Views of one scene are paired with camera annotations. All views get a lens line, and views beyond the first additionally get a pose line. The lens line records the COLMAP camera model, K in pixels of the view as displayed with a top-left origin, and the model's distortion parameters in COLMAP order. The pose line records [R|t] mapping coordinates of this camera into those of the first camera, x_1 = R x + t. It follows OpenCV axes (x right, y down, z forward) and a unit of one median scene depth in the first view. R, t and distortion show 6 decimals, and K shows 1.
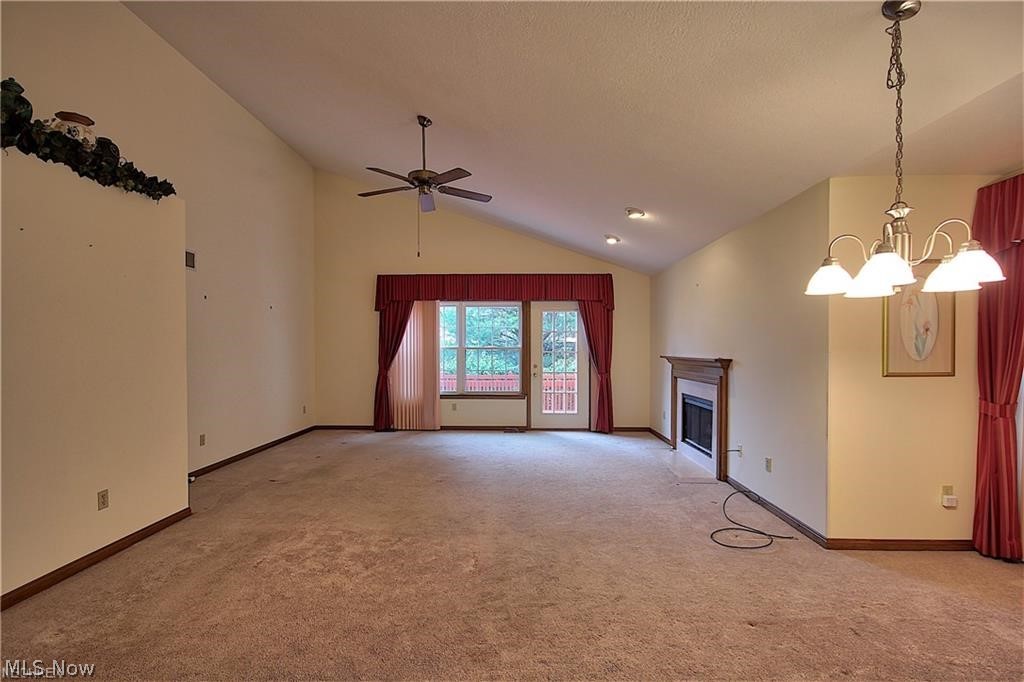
lens RADIAL K [[478.8, 0, 508.8], [0, 478.8, 352.6], [0, 0, 1]] dist [-0.003177, -0.000777]
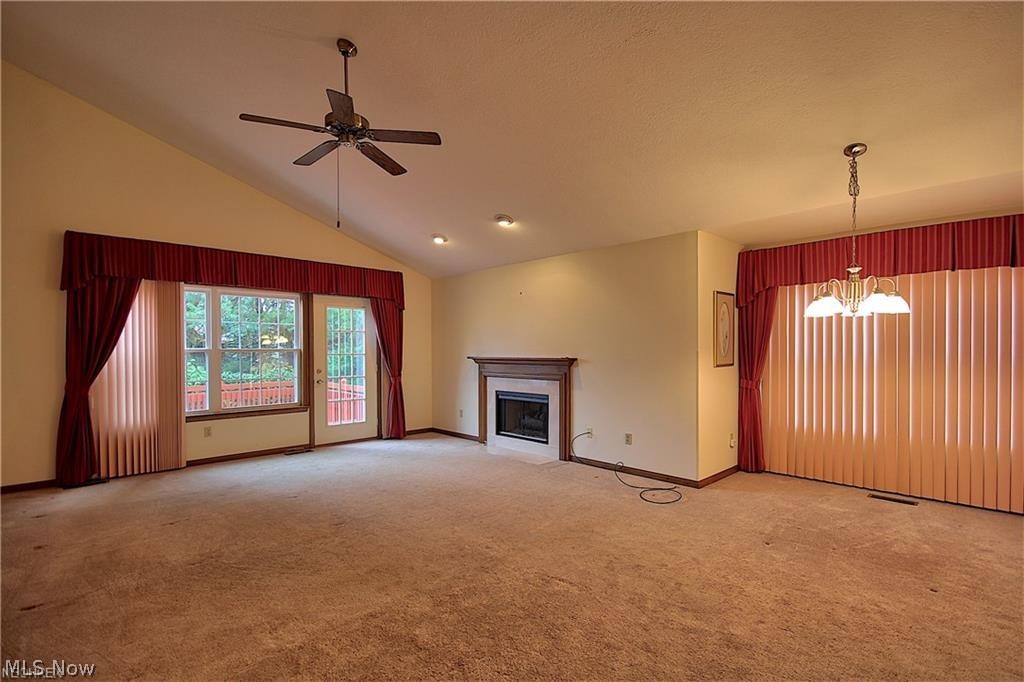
lens RADIAL K [[478.8, 0, 508.8], [0, 478.8, 352.6], [0, 0, 1]] dist [-0.003177, -0.000777]
pose [[0.696462, -0.007933, 0.717550, -0.328653], [0.010658, 0.999943, 0.000711, -0.001790], [-0.717514, 0.007153, 0.696507, 0.177624]]
